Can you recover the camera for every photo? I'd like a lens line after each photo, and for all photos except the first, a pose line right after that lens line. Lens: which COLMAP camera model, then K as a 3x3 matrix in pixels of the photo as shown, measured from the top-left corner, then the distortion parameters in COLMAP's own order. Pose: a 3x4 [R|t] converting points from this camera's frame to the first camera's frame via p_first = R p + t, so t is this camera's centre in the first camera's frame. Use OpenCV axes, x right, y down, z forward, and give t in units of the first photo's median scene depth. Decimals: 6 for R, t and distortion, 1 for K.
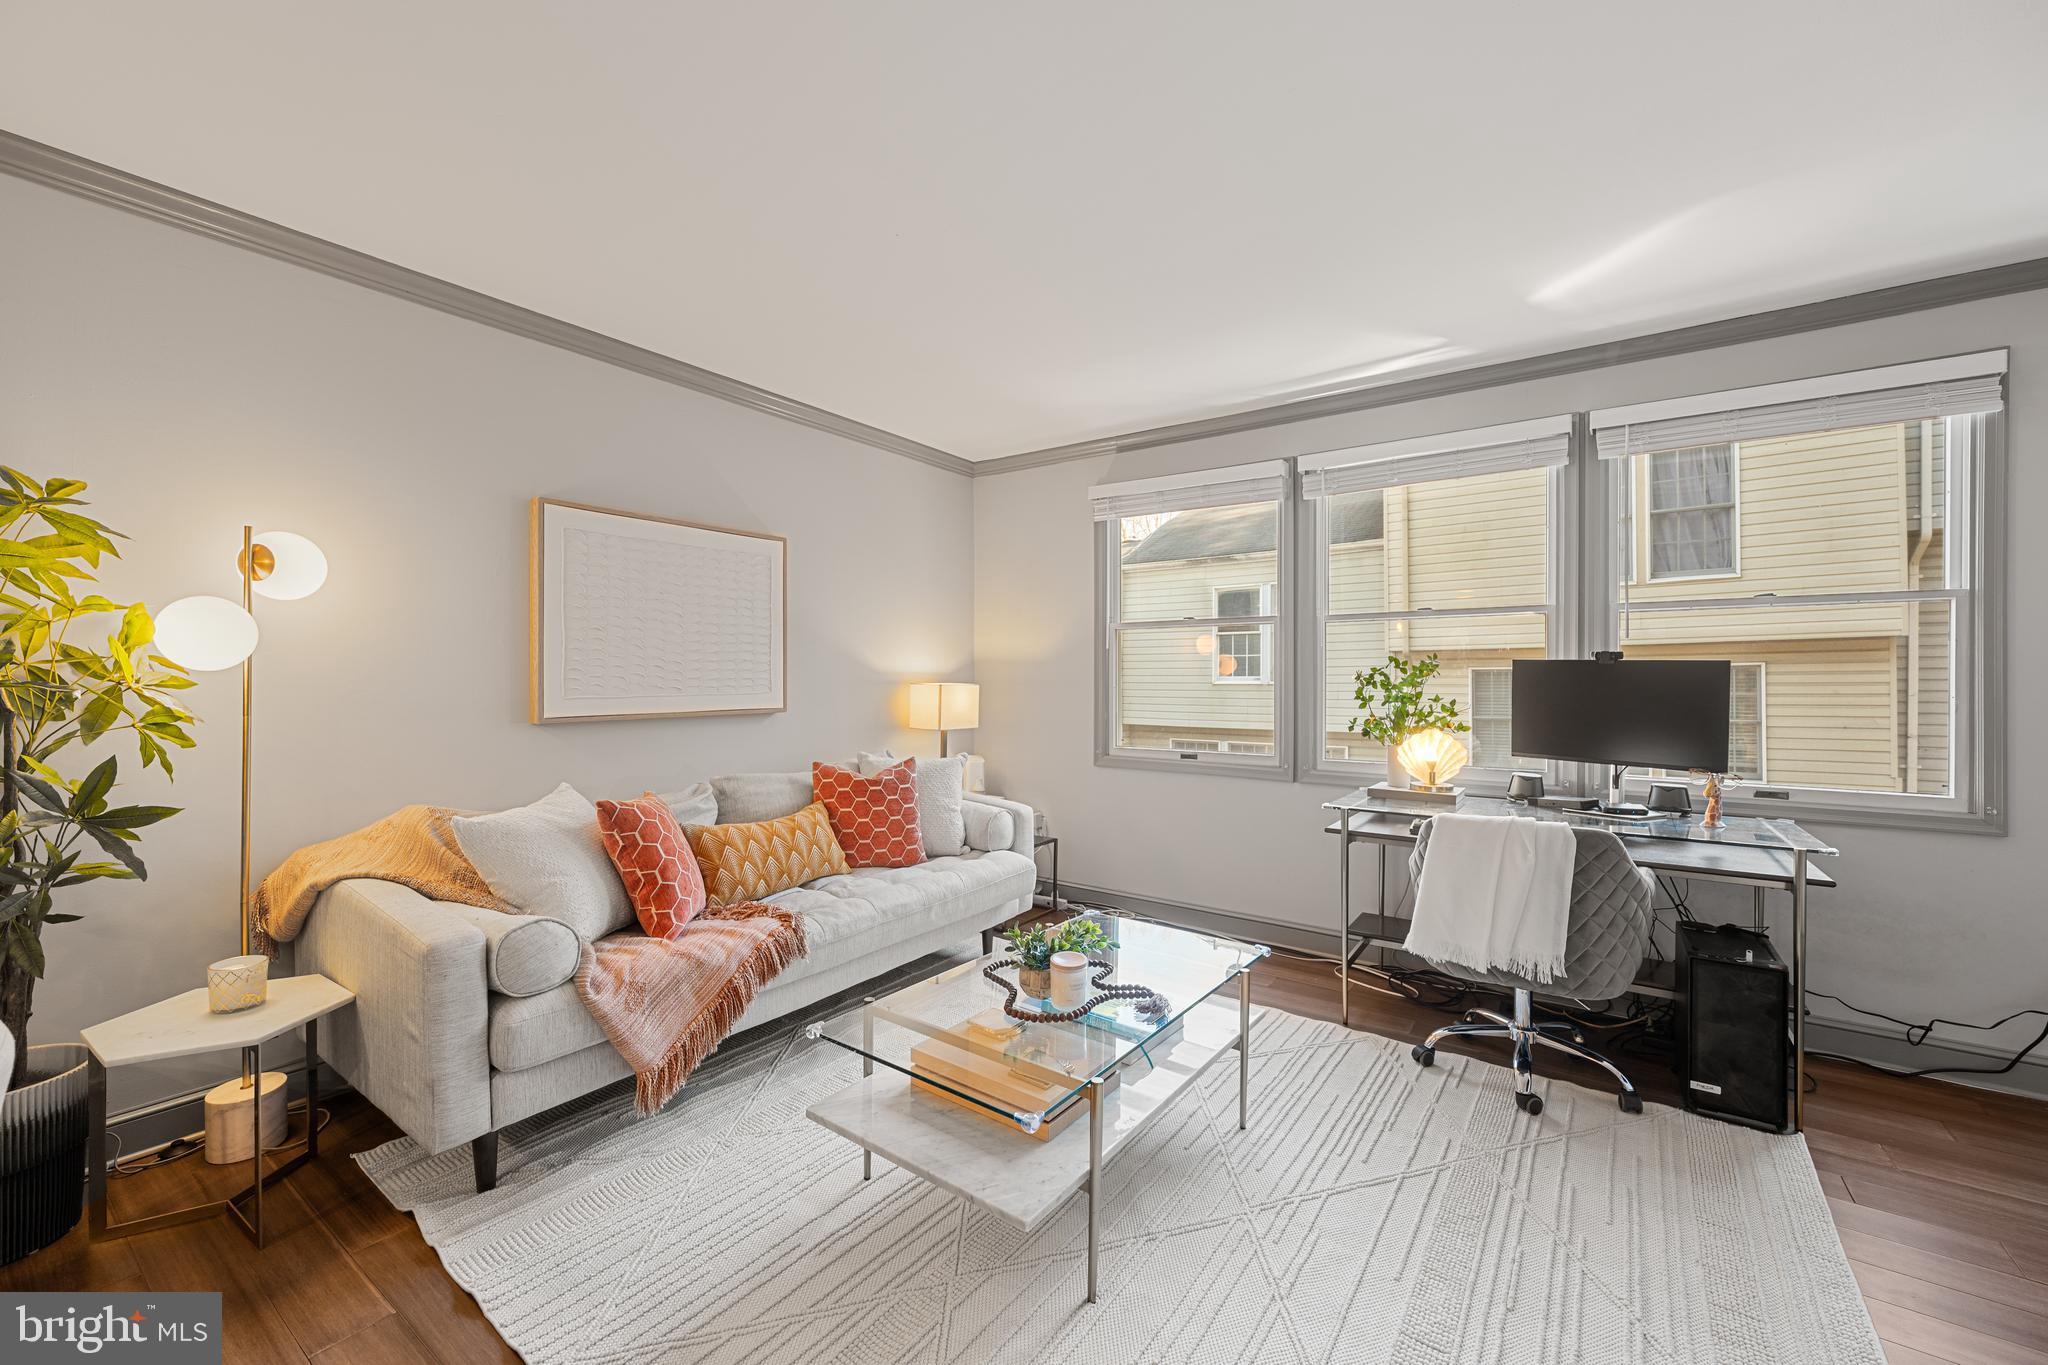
lens RADIAL K [[811.6, 0, 1015.7], [0, 811.6, 685.1], [0, 0, 1]] dist [0.000216, 0.000233]
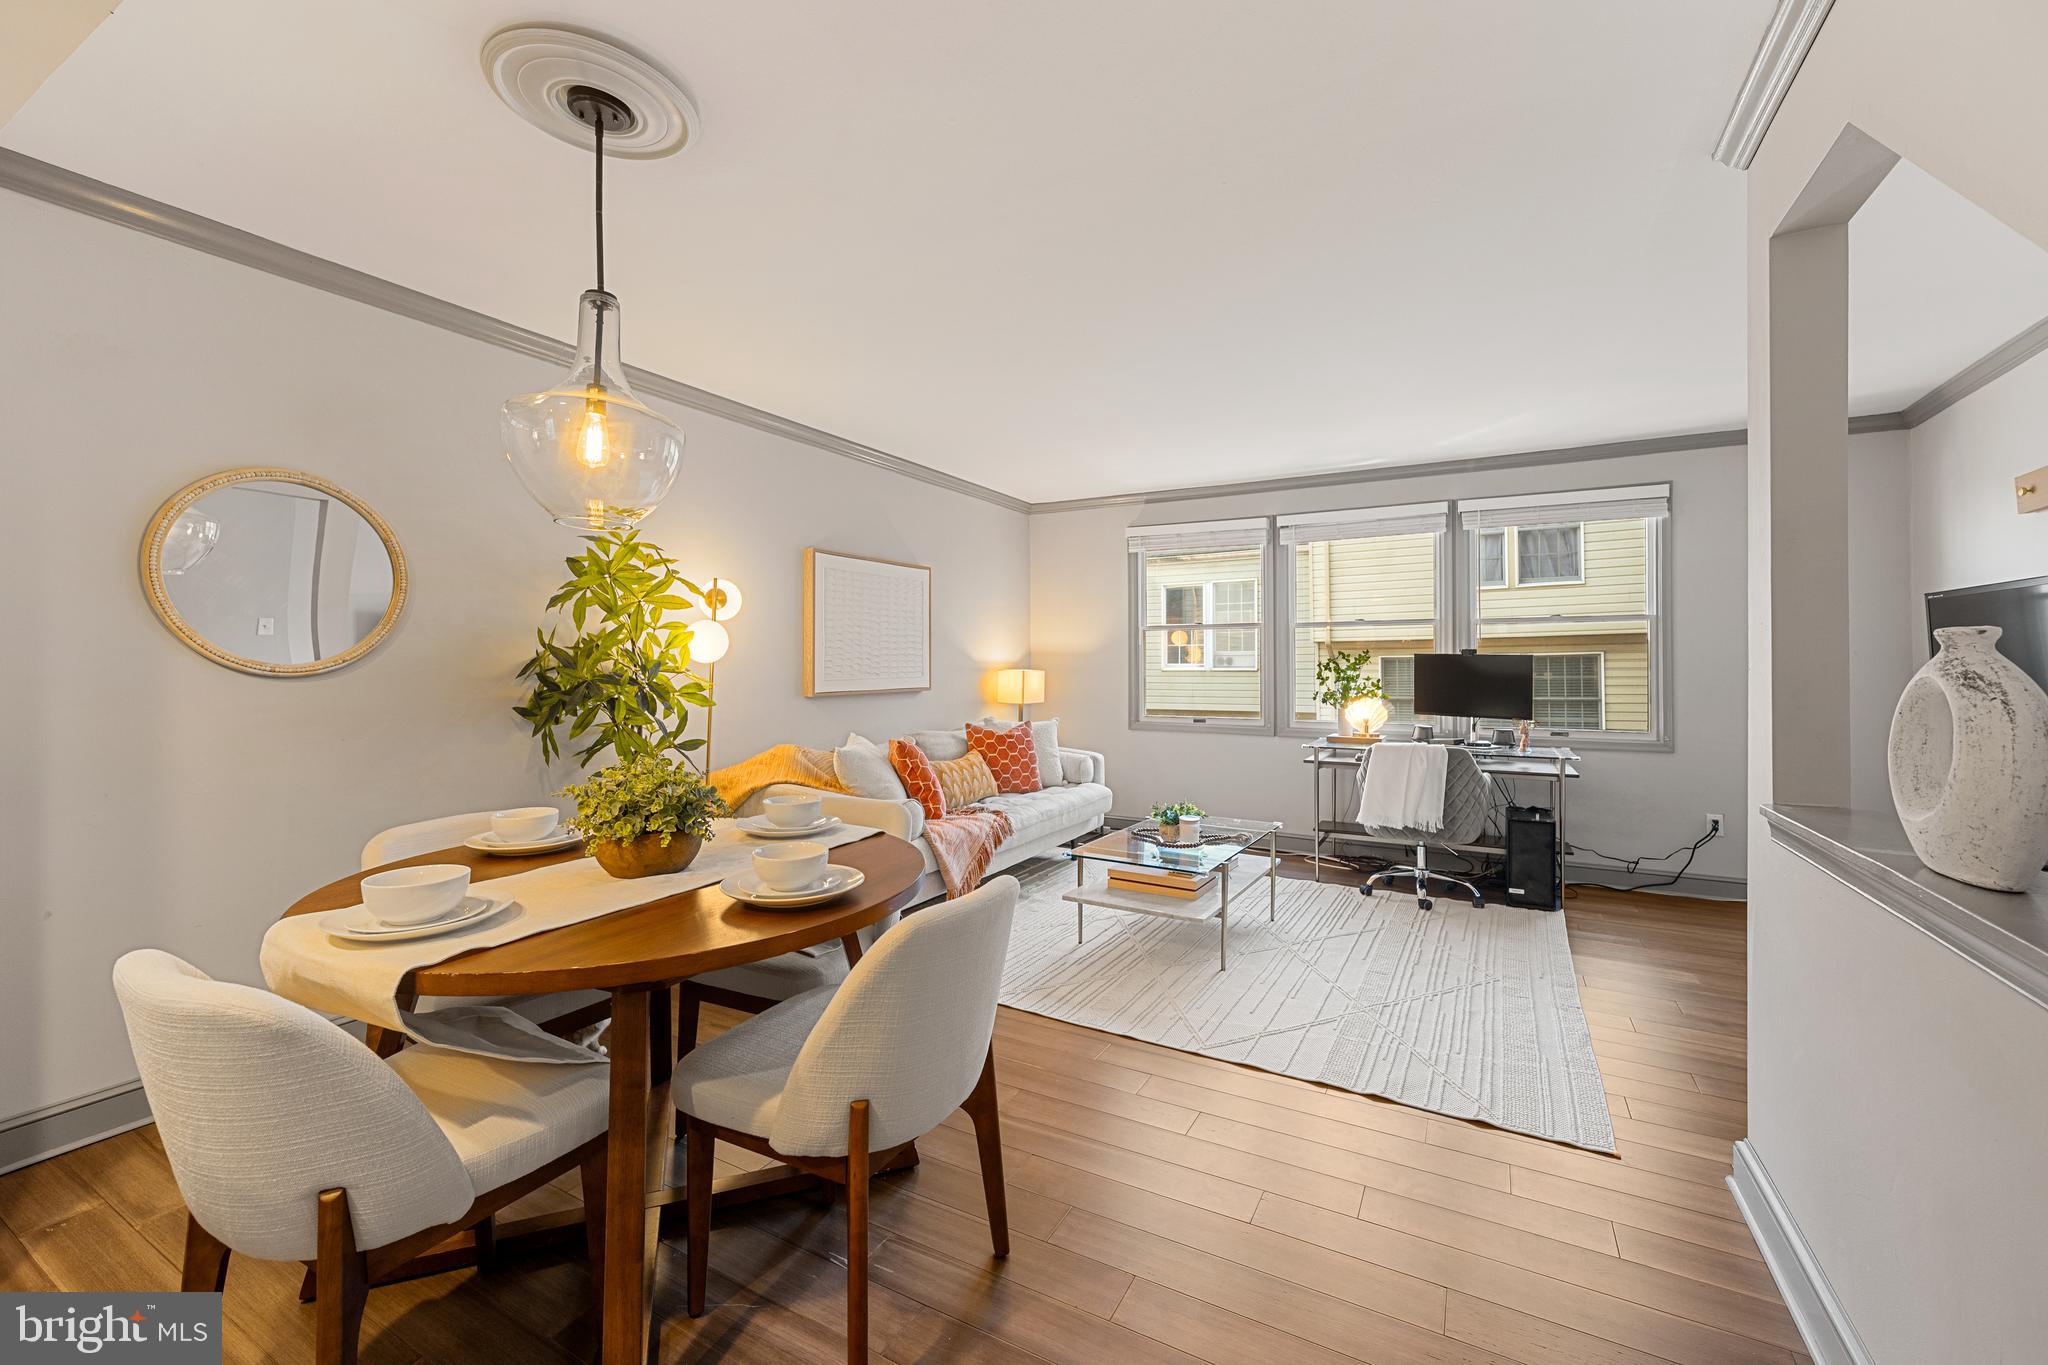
lens RADIAL K [[824.4, 0, 1027.5], [0, 824.4, 665.7], [0, 0, 1]] dist [0.001560, 0.000126]
pose [[0.993733, -0.002270, 0.111760, -0.346771], [0.003162, 0.999965, -0.007808, 0.002963], [-0.111738, 0.008113, 0.993705, -0.561460]]
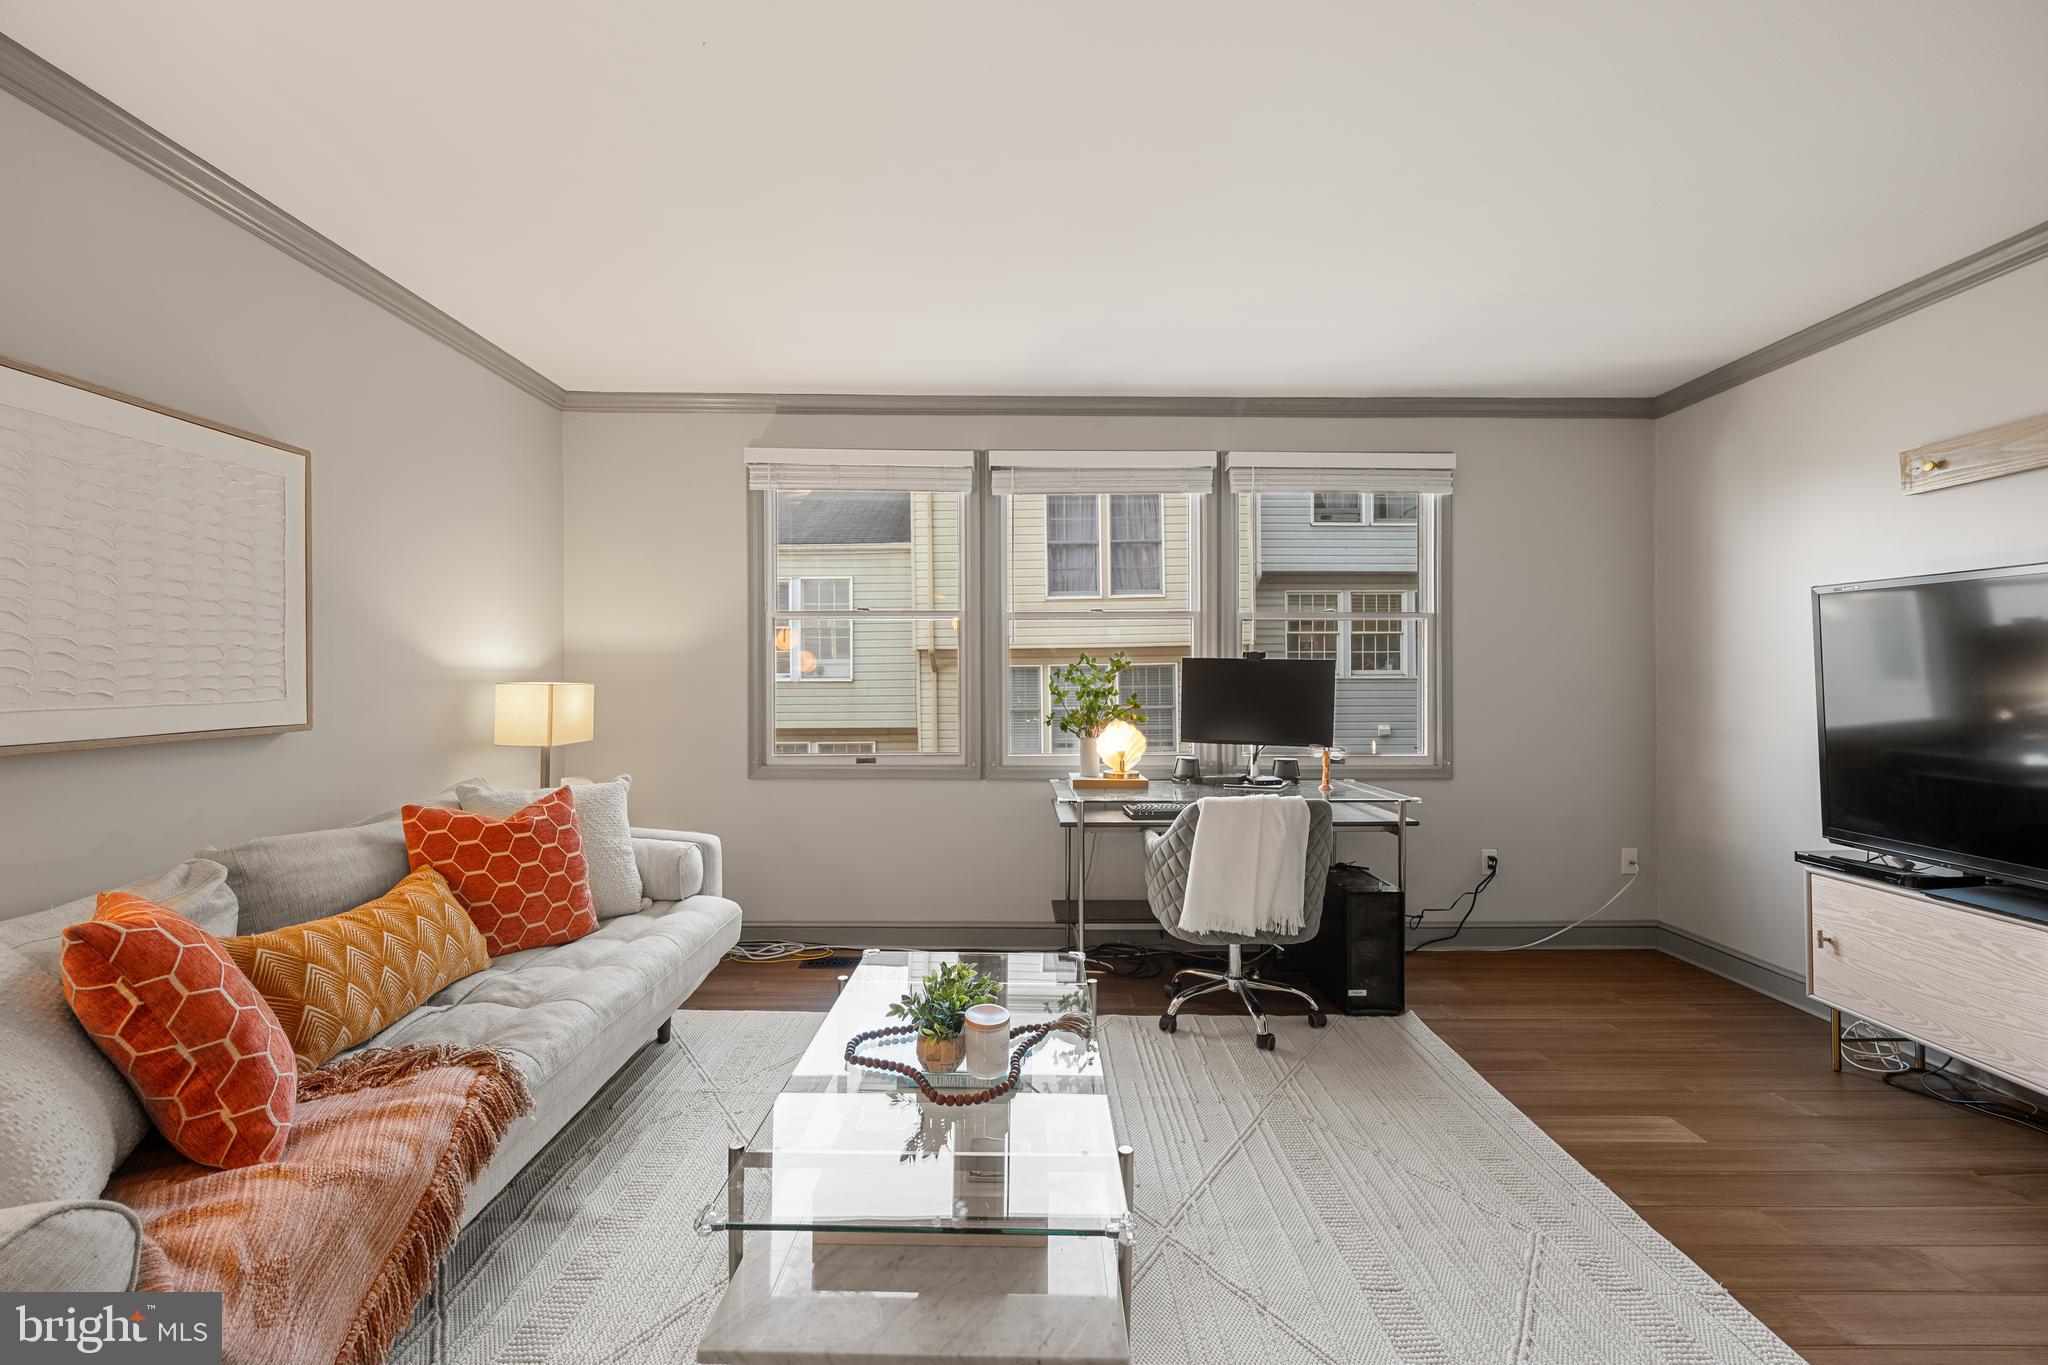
lens RADIAL K [[826.6, 0, 1024.0], [0, 826.6, 682.5], [0, 0, 1]] dist [-0.001396, 0.000101]
pose [[0.806438, -0.007230, 0.591274, -0.271340], [0.007209, 0.999971, 0.002395, -0.001204], [-0.591274, 0.002331, 0.806467, 0.204559]]
